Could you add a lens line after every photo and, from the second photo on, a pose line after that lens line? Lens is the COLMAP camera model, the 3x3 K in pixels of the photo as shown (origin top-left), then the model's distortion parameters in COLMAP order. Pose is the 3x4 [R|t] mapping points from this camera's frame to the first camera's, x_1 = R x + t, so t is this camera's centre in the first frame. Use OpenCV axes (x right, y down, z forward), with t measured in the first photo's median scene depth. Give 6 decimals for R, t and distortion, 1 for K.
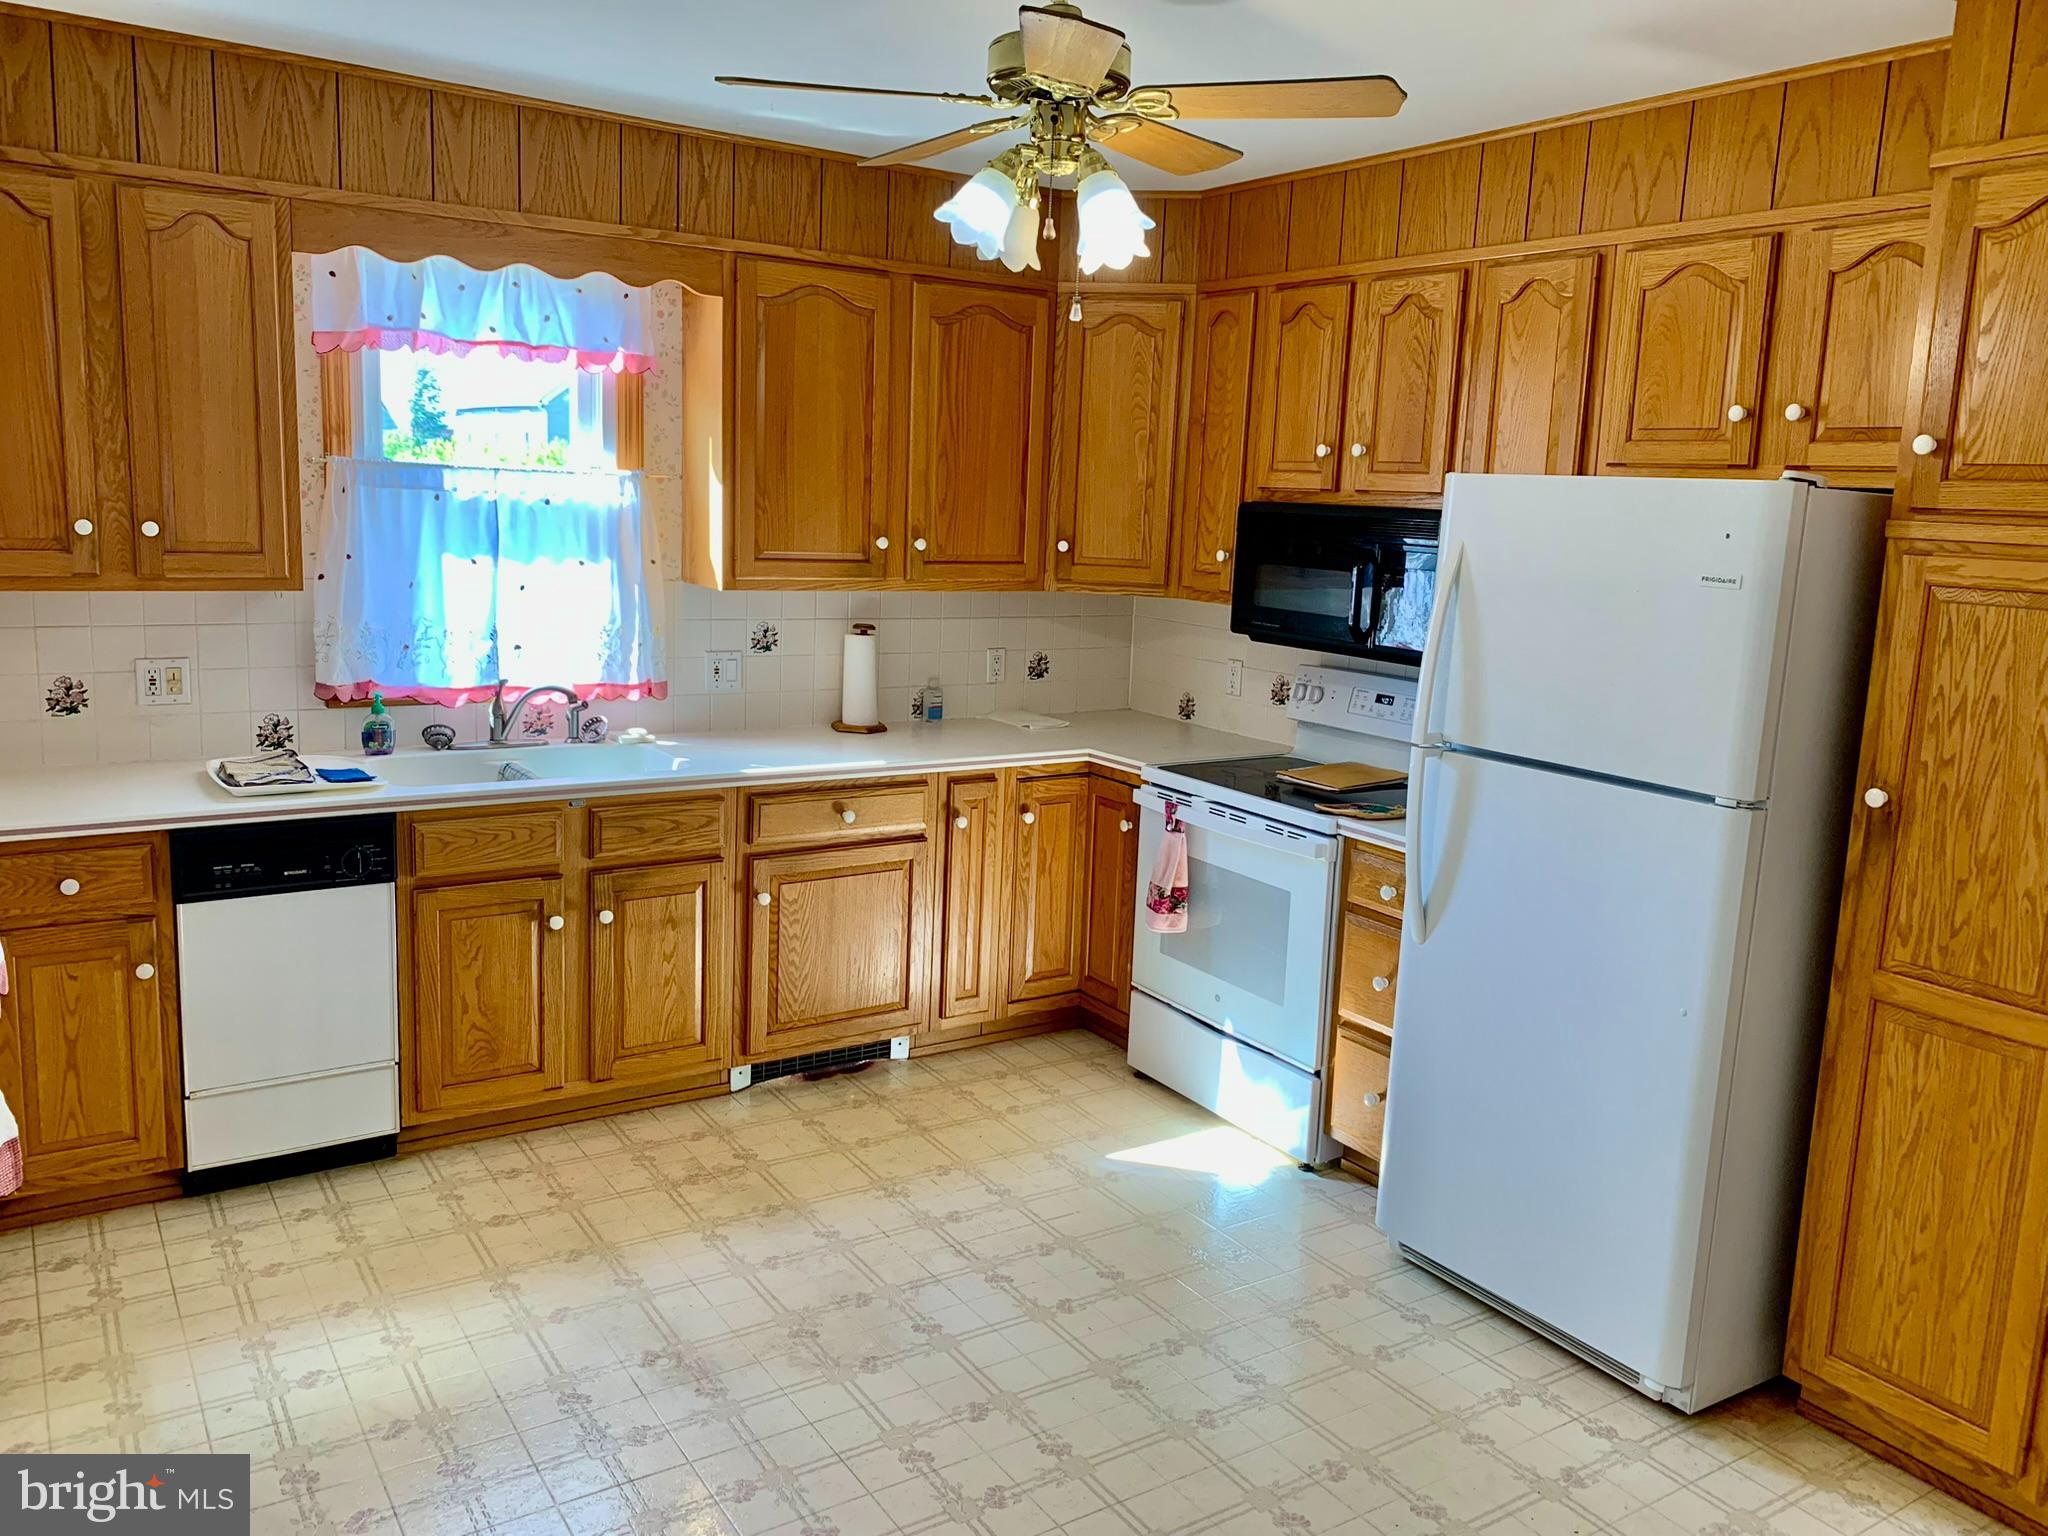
lens RADIAL K [[1572.8, 0, 1035.9], [0, 1572.8, 752.4], [0, 0, 1]] dist [0.022249, -0.020656]
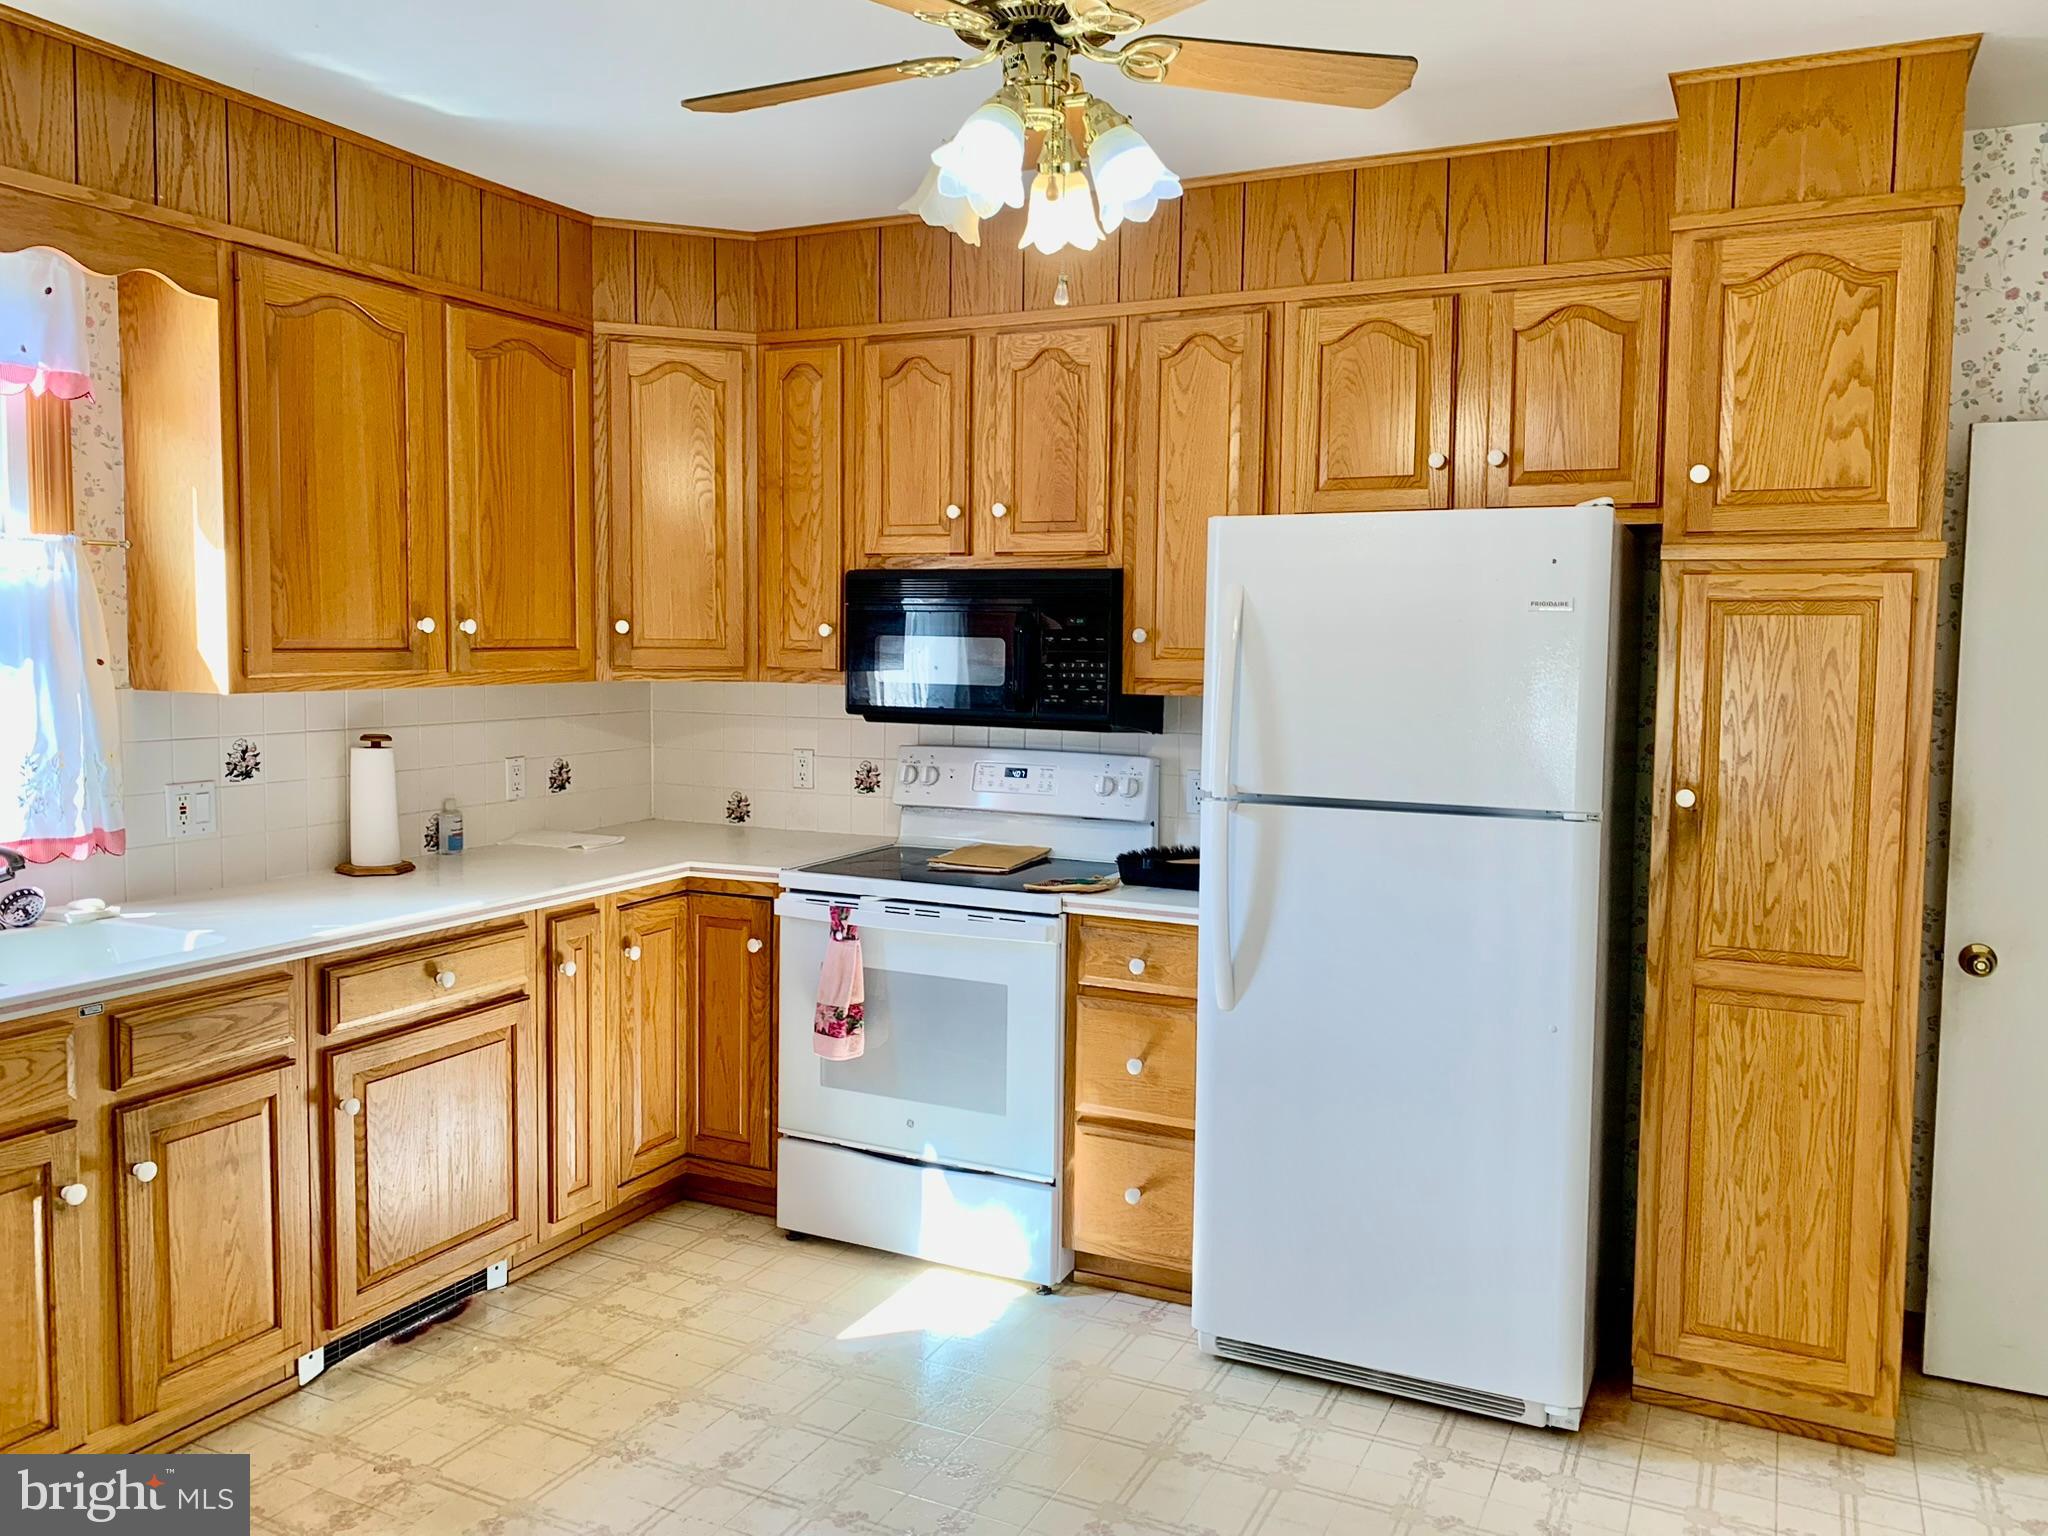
lens RADIAL K [[1572.8, 0, 1031.3], [0, 1572.8, 747.4], [0, 0, 1]] dist [0.022249, -0.020656]
pose [[0.858147, -0.069846, 0.508632, -0.272819], [0.110708, 0.992570, -0.050482, -0.000476], [-0.501327, 0.099631, 0.859503, 0.198796]]
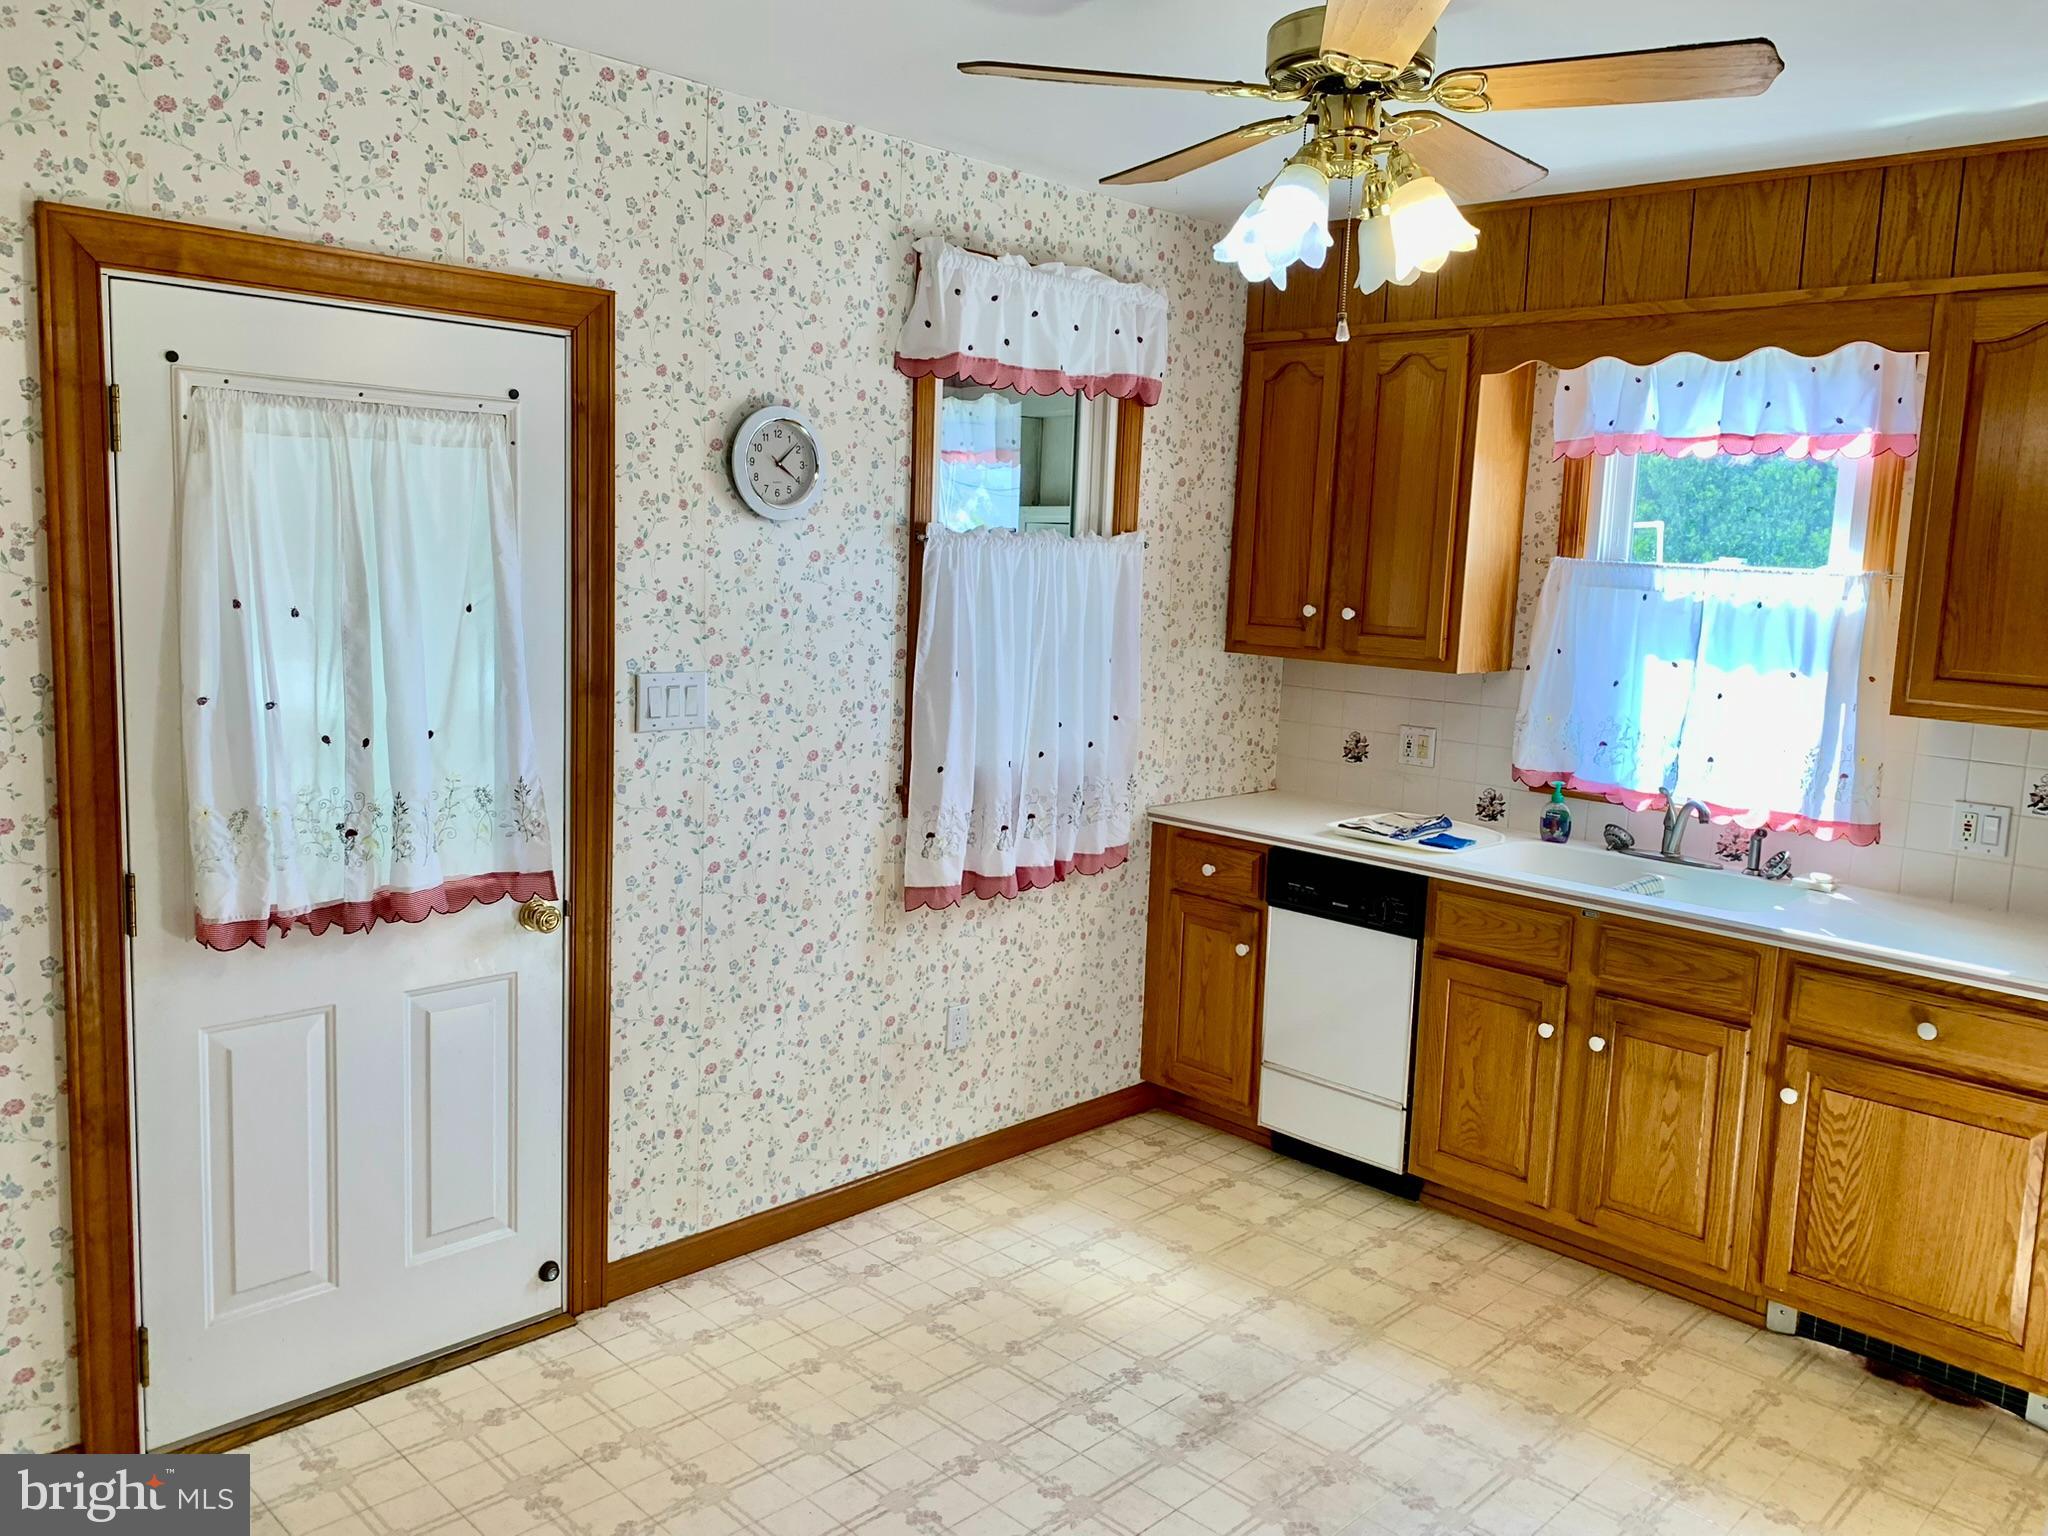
lens RADIAL K [[1572.8, 0, 1022.3], [0, 1572.8, 749.5], [0, 0, 1]] dist [0.022249, -0.020656]
pose [[0.208187, 0.095387, -0.973427, 0.522725], [-0.197467, 0.978838, 0.053685, -0.045460], [0.957948, 0.181043, 0.222617, 0.433819]]
